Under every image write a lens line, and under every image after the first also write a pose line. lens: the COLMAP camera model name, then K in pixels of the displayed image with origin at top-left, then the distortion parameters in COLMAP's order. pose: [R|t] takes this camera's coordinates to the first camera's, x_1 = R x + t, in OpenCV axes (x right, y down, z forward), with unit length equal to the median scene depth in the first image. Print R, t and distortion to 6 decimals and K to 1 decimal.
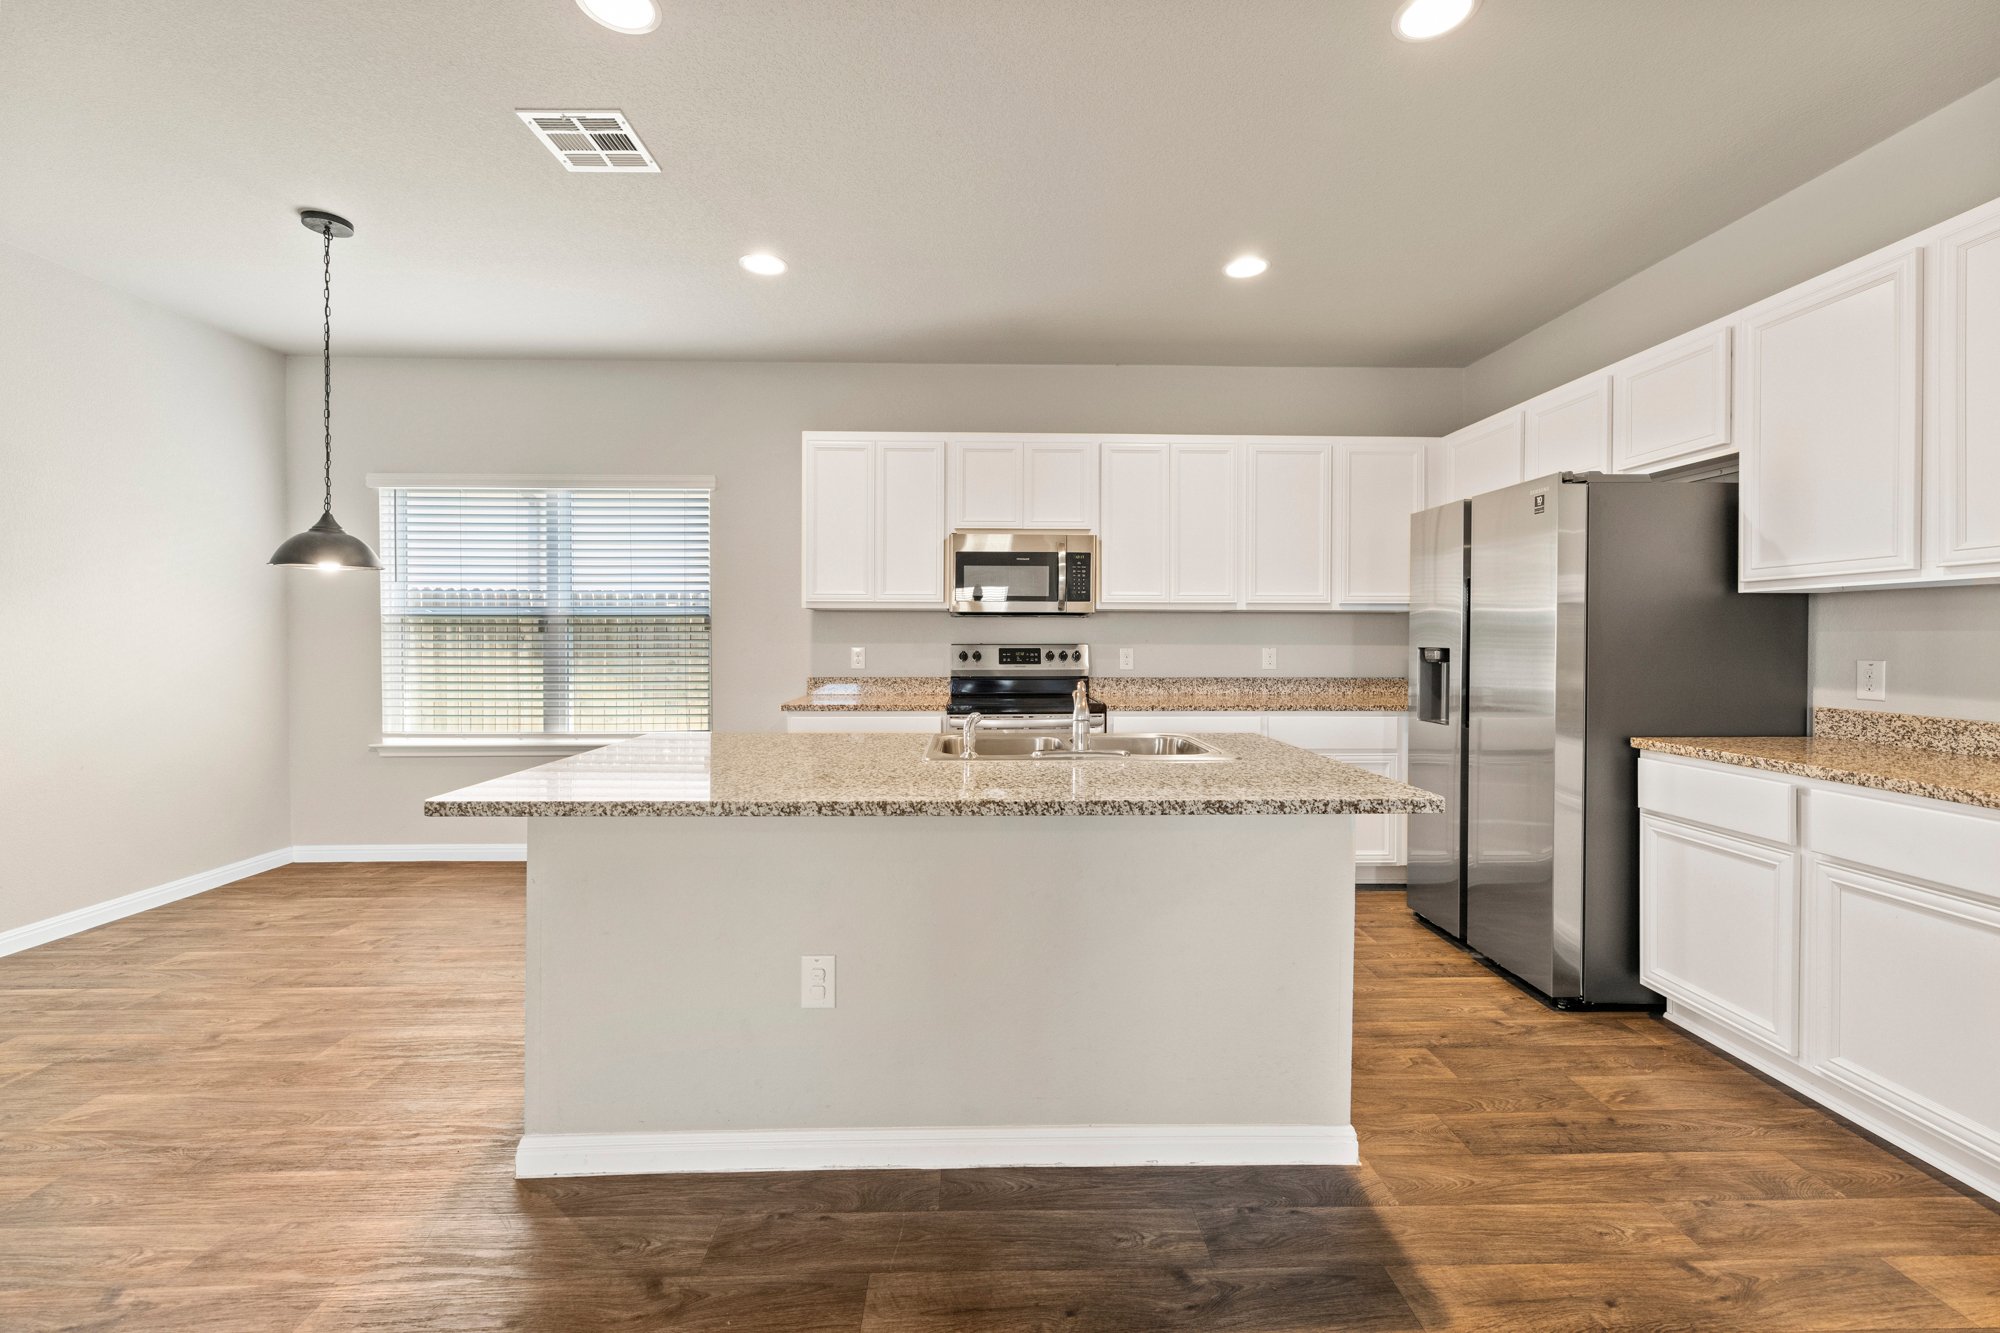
lens RADIAL K [[801.4, 0, 997.3], [0, 801.4, 659.5], [0, 0, 1]] dist [-0.001600, -0.000157]
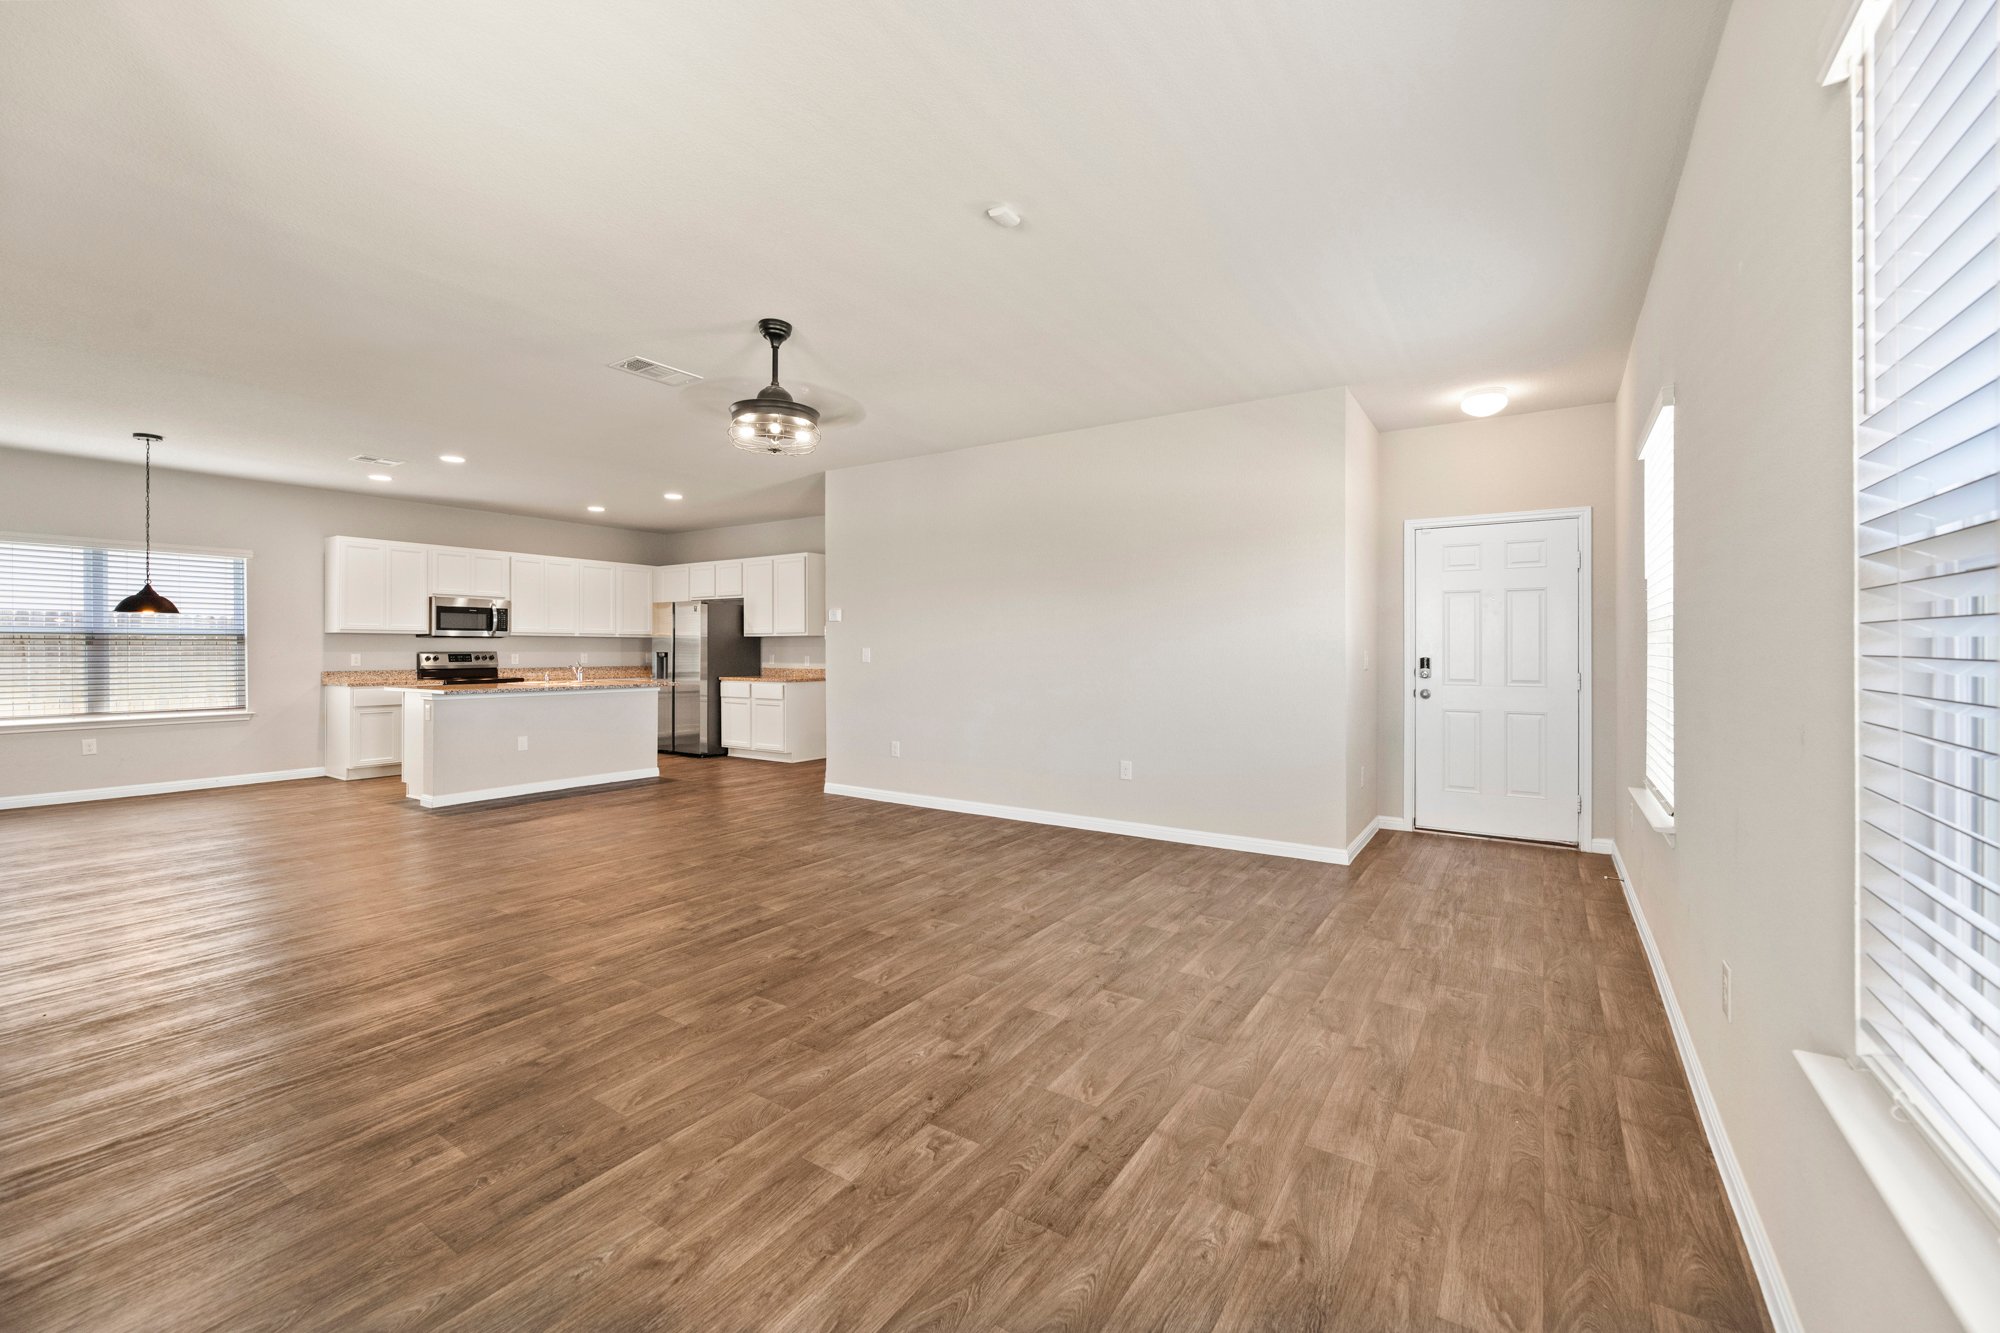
lens RADIAL K [[801.4, 0, 997.3], [0, 801.4, 659.5], [0, 0, 1]] dist [-0.001600, -0.000157]
pose [[0.589430, -0.009834, 0.807759, -0.846870], [0.022426, 0.999740, -0.004193, 0.040215], [-0.807508, 0.020586, 0.589497, -1.319118]]
